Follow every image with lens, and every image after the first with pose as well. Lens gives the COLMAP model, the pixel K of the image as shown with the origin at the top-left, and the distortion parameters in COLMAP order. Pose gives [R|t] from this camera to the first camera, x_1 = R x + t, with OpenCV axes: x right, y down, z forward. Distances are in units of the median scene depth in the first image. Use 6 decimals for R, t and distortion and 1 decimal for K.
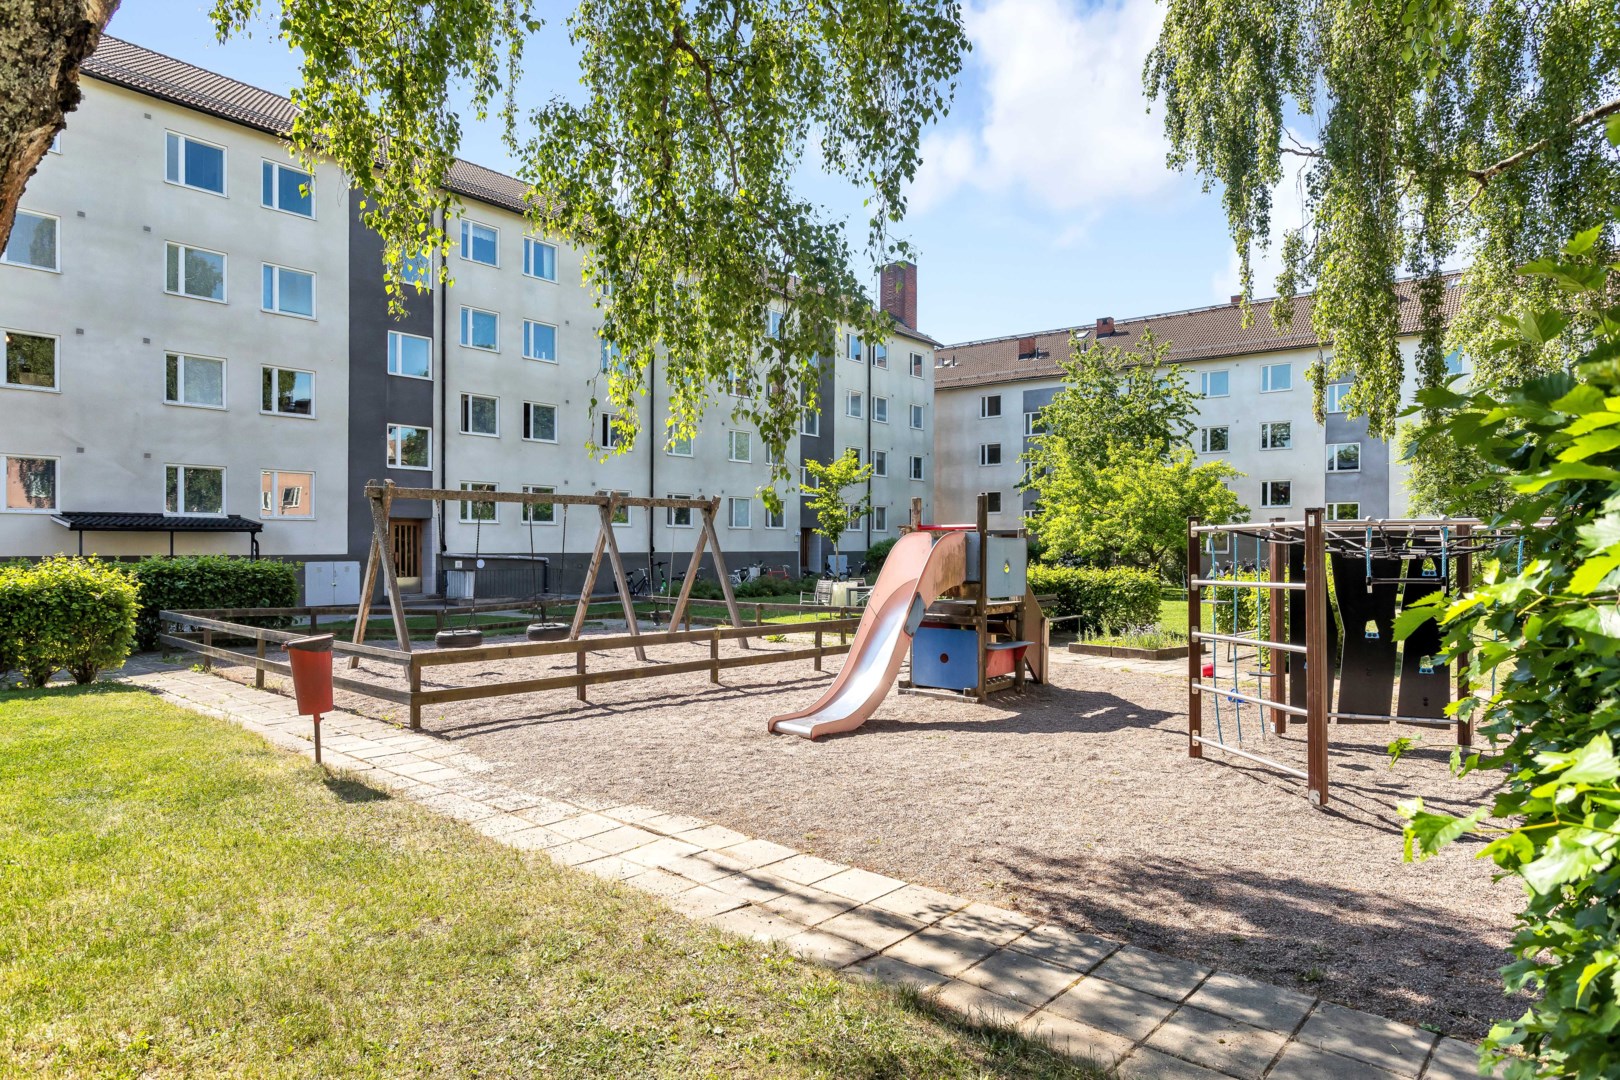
lens RADIAL K [[975.0, 0, 812.6], [0, 975.0, 537.5], [0, 0, 1]] dist [0.001304, 0.001573]
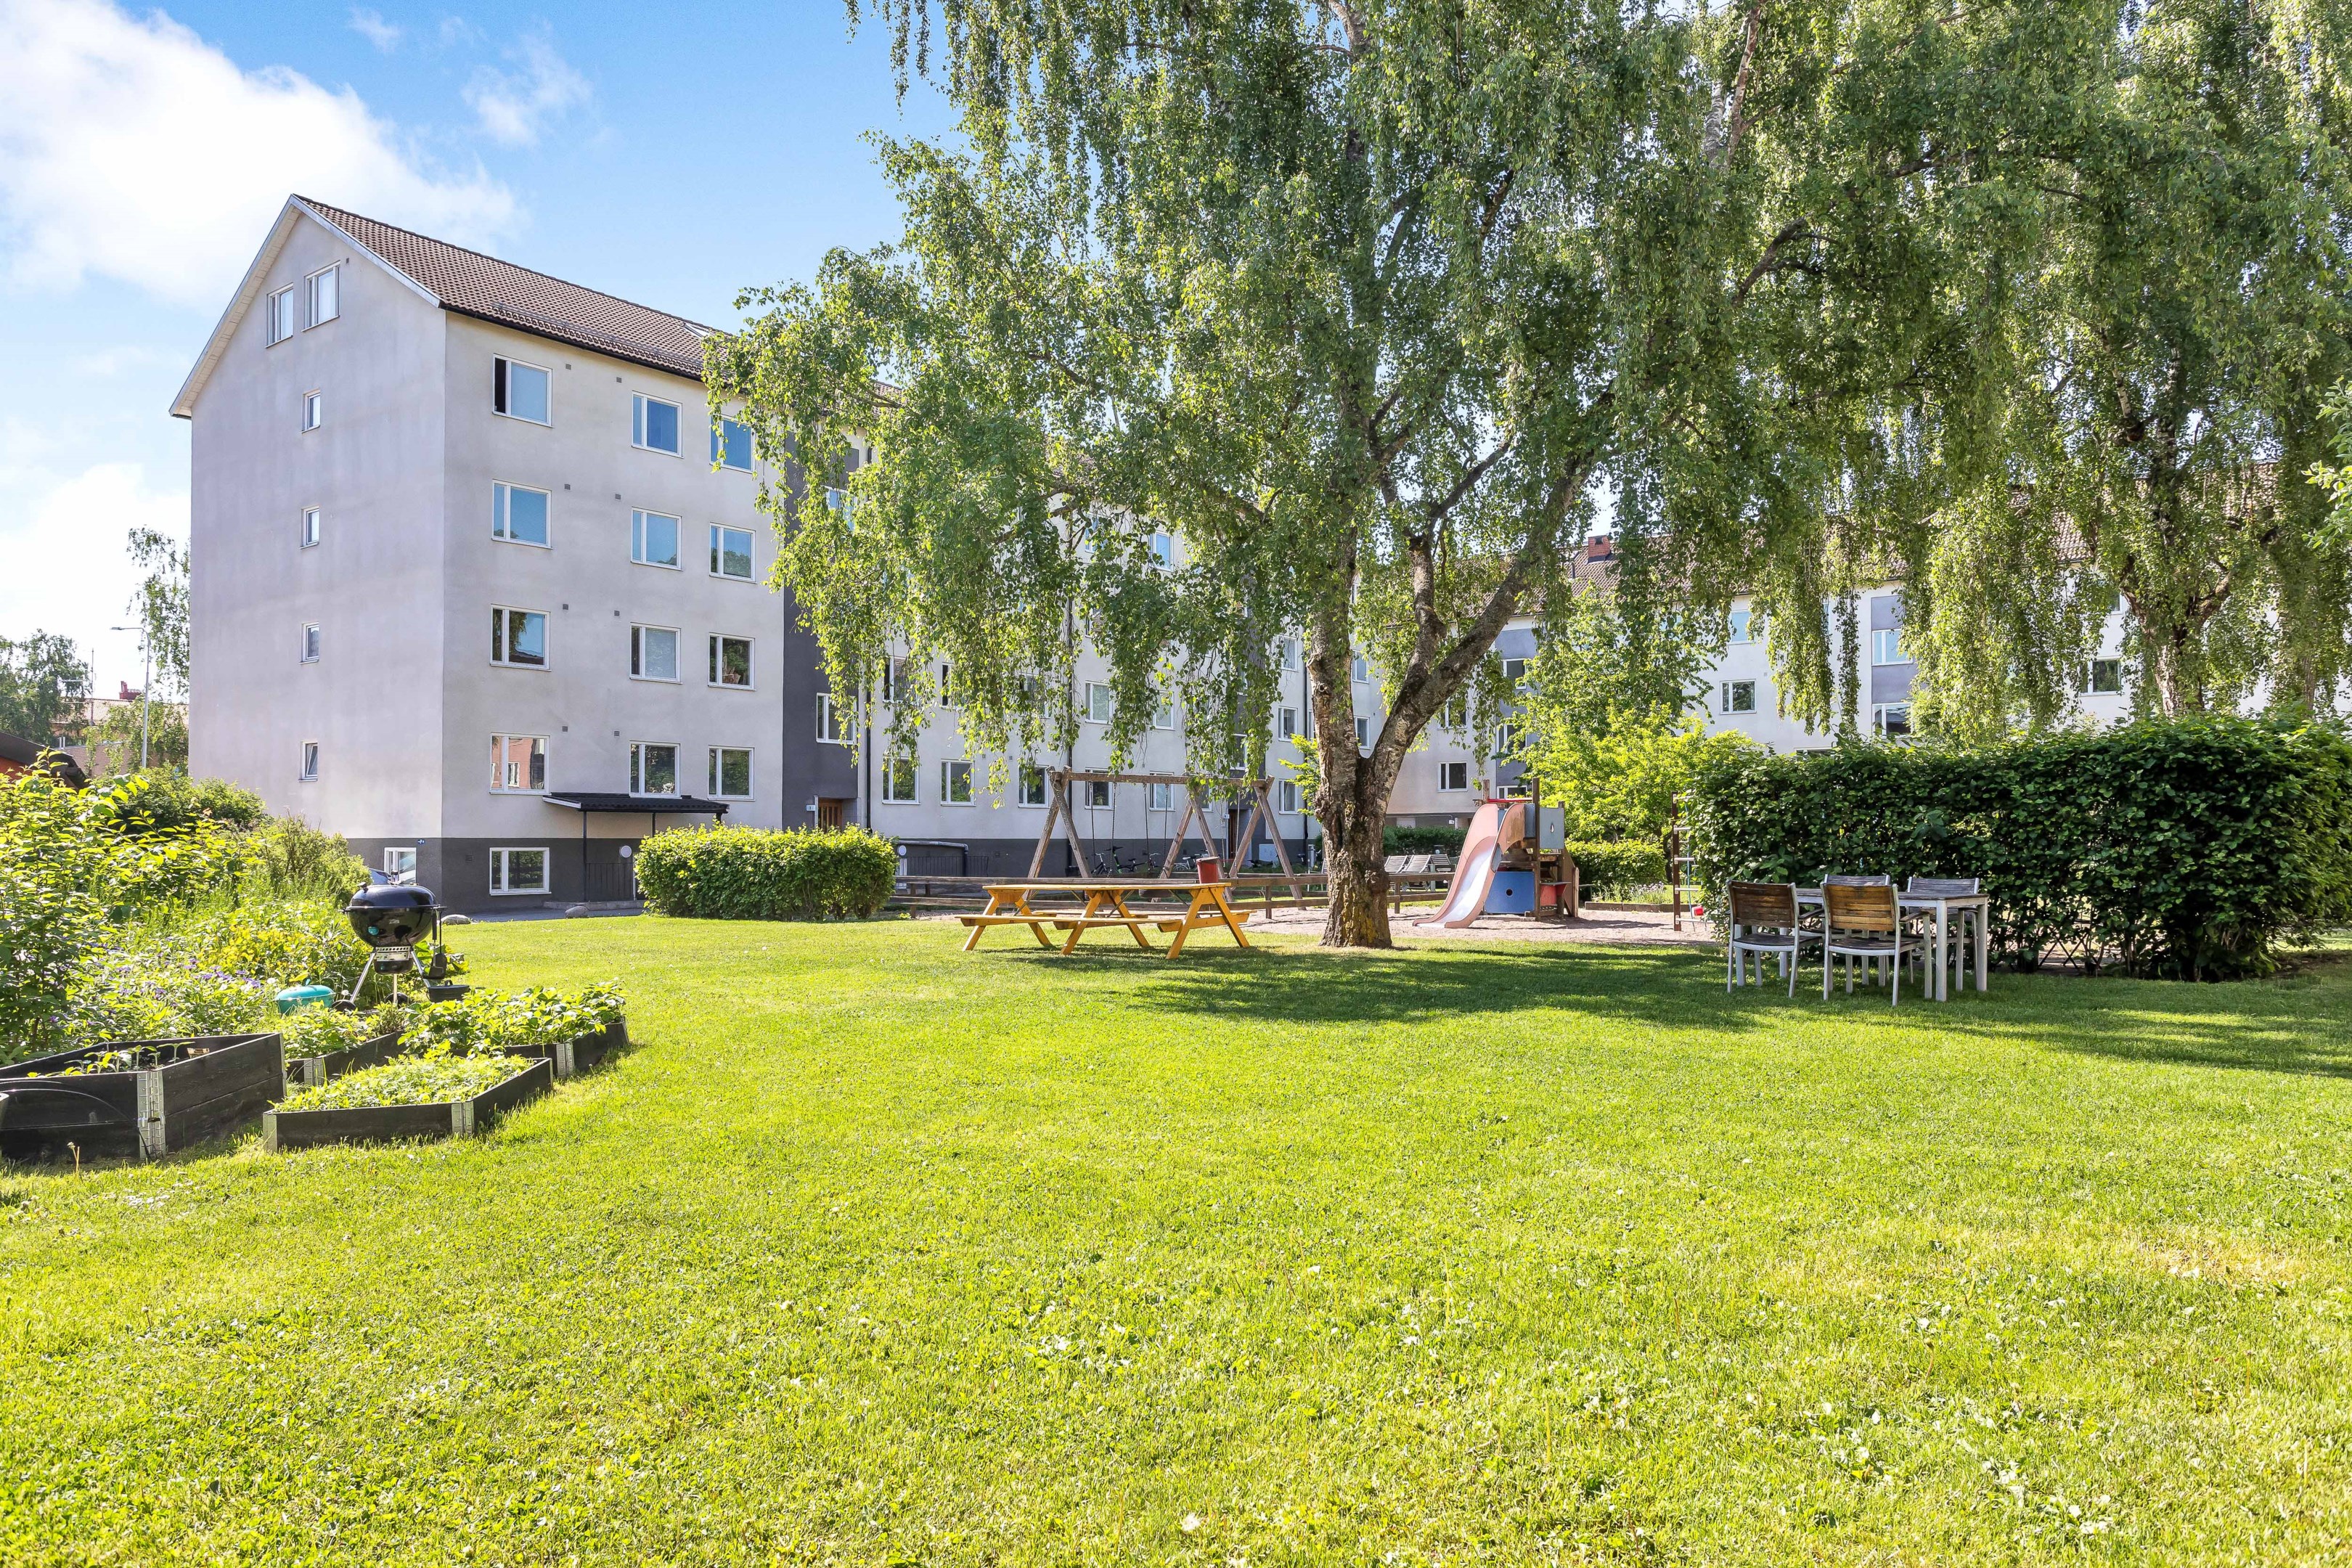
lens RADIAL K [[1619.9, 0, 1173.2], [0, 1619.9, 794.3], [0, 0, 1]] dist [0.002006, -0.000298]
pose [[0.999259, -0.003730, 0.038297, -0.152427], [0.004619, 0.999721, -0.023149, 0.011543], [-0.038200, 0.023309, 0.998998, -0.461482]]
